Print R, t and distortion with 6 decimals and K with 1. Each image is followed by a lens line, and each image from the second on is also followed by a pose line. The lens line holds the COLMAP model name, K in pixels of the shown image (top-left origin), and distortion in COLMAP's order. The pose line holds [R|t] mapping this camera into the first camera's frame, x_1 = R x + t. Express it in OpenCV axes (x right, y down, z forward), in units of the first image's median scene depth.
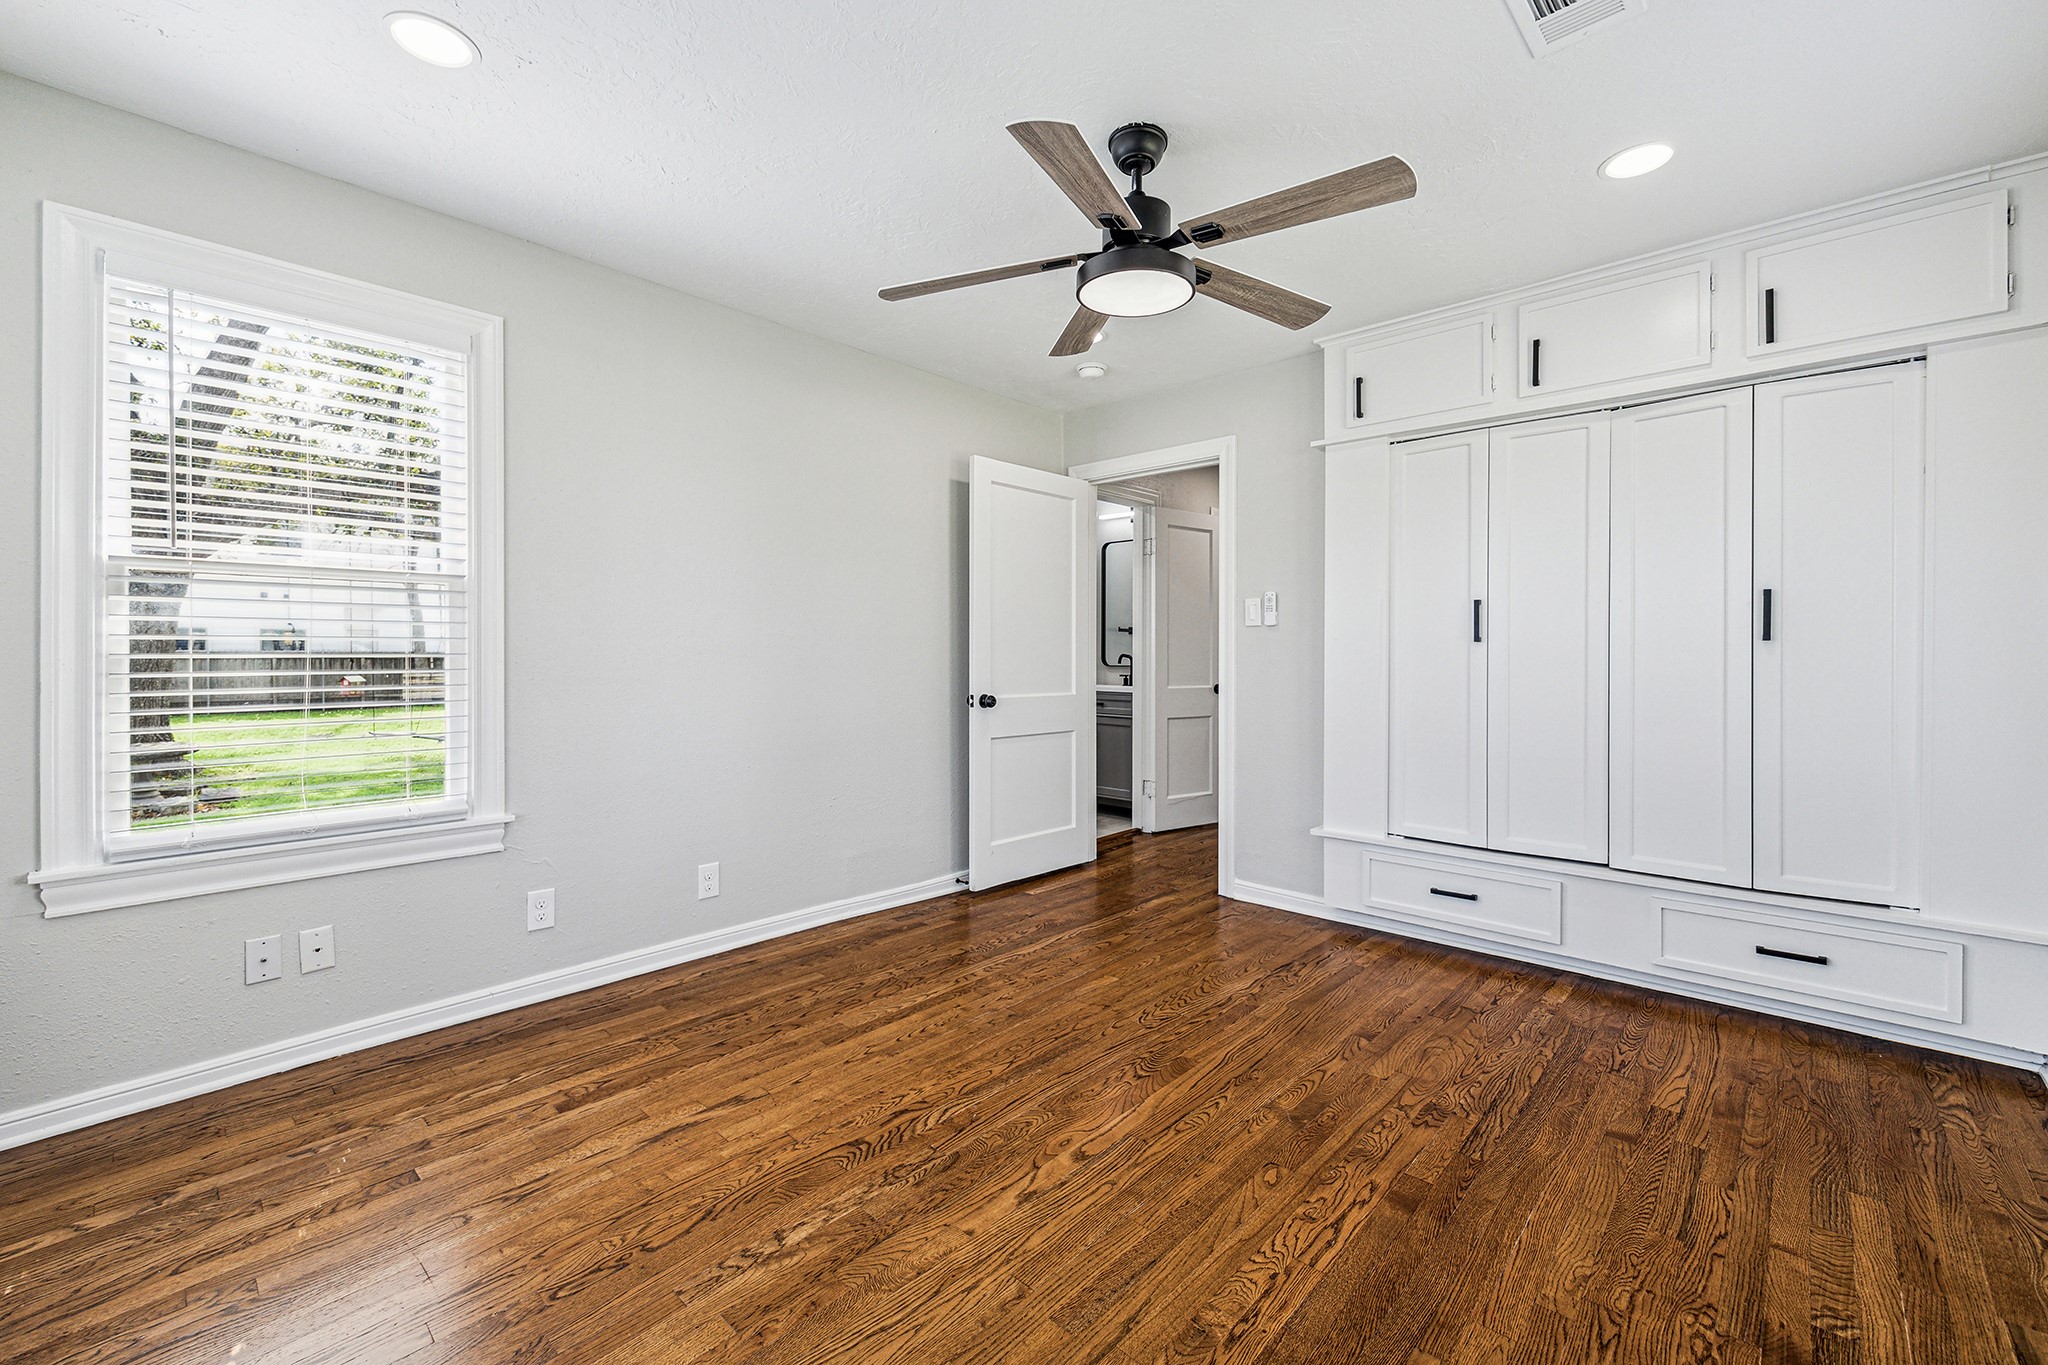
lens RADIAL K [[854.1, 0, 1028.1], [0, 854.1, 666.1], [0, 0, 1]] dist [0.002370, 0.000160]
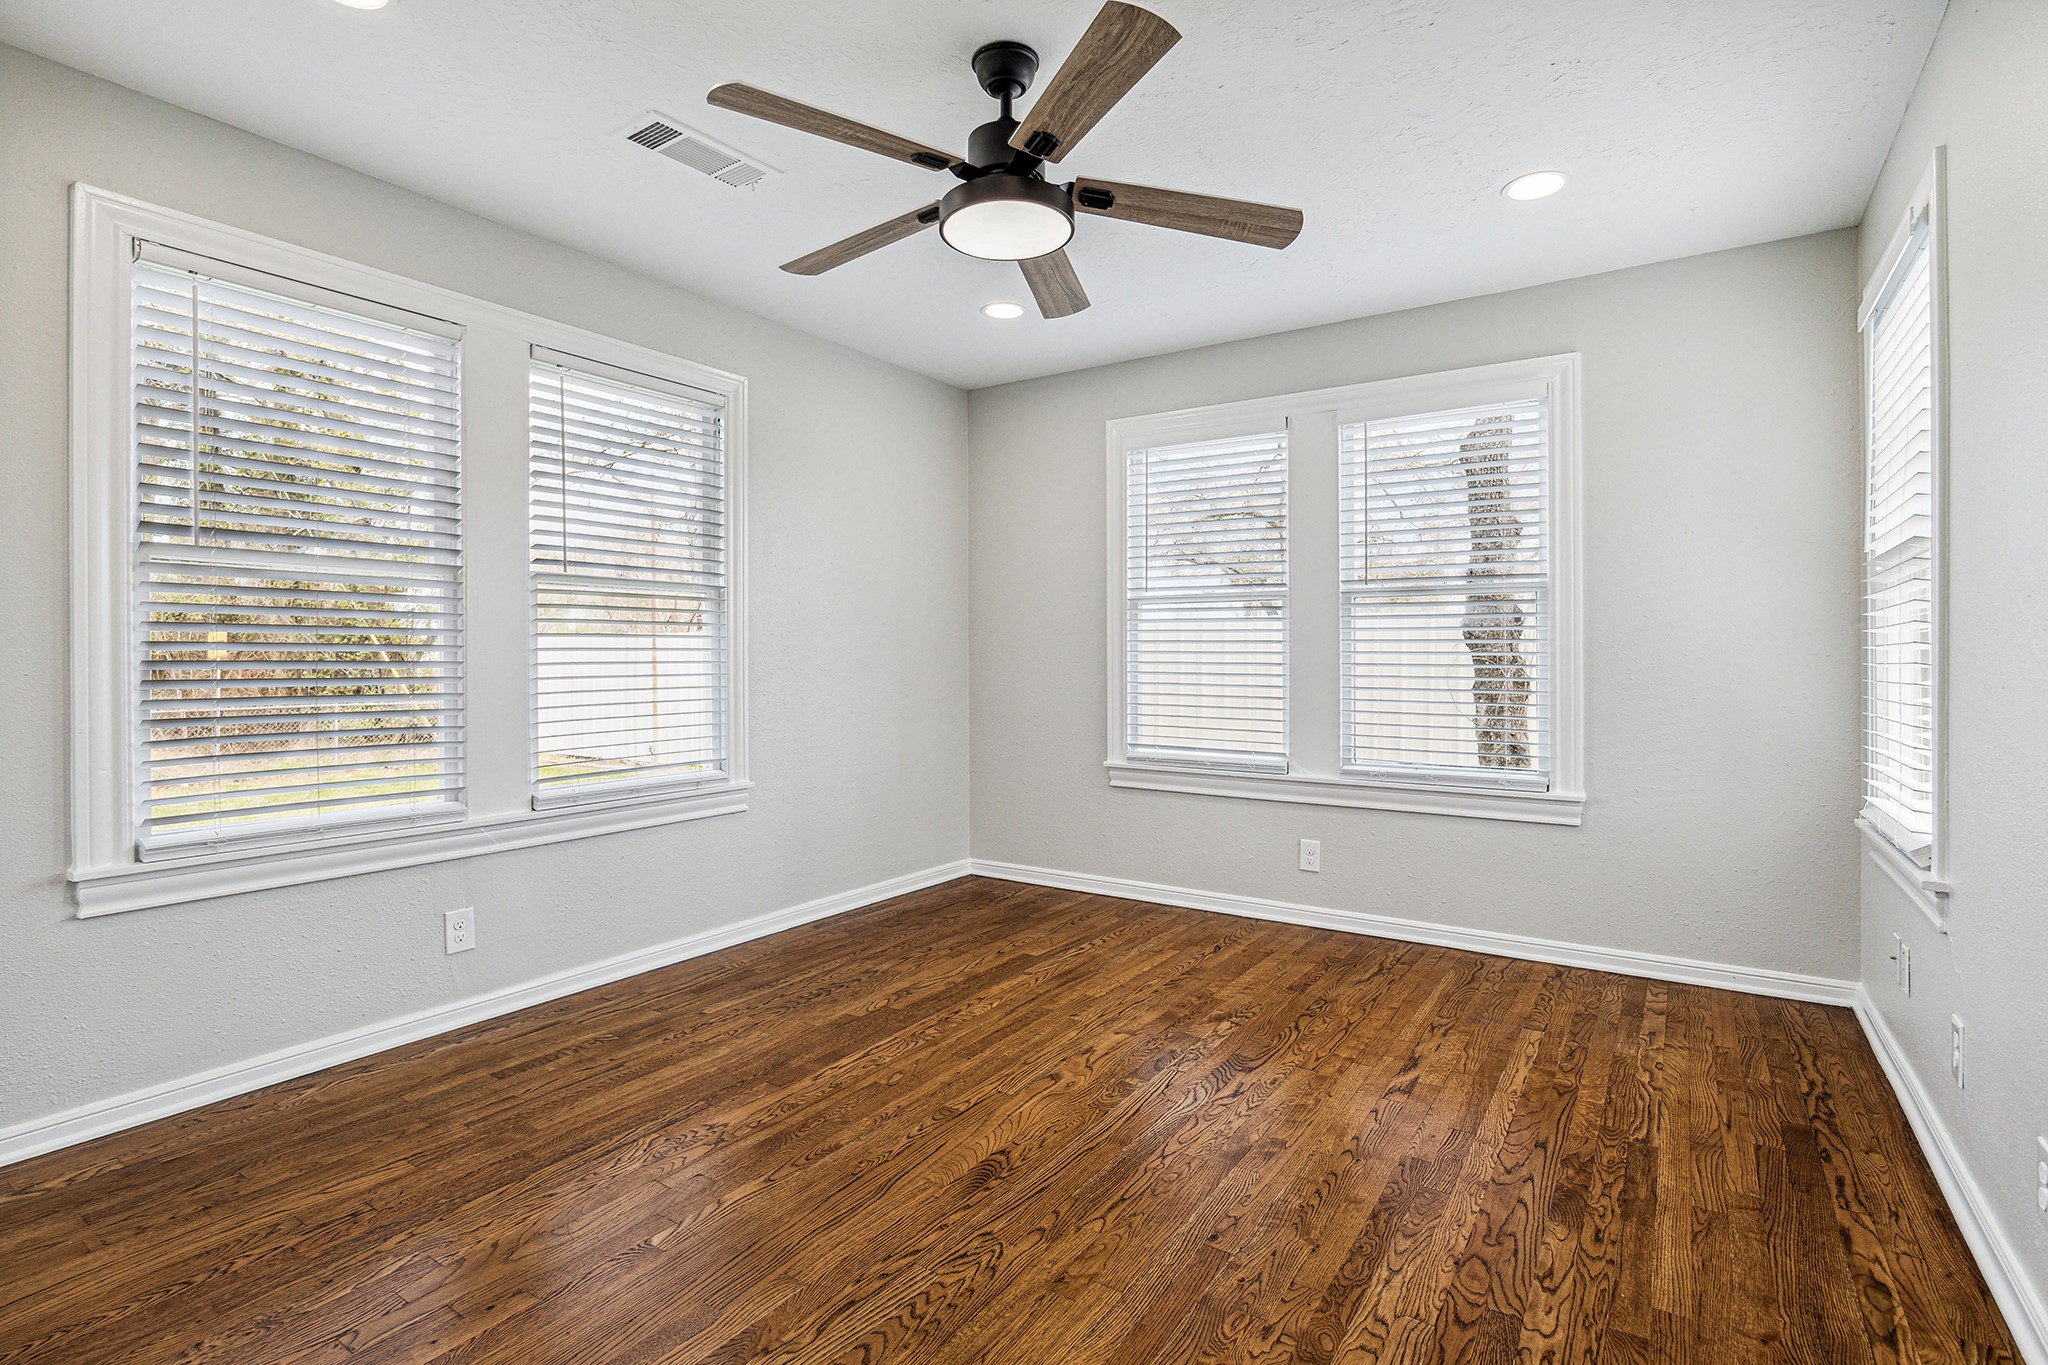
lens RADIAL K [[994.9, 0, 1025.0], [0, 994.9, 666.8], [0, 0, 1]] dist [-0.000471, -0.000041]
pose [[-0.989473, 0.003892, -0.144663, 0.263273], [0.001132, 0.999816, 0.019158, -0.009783], [0.144711, 0.018793, -0.989296, 2.074475]]
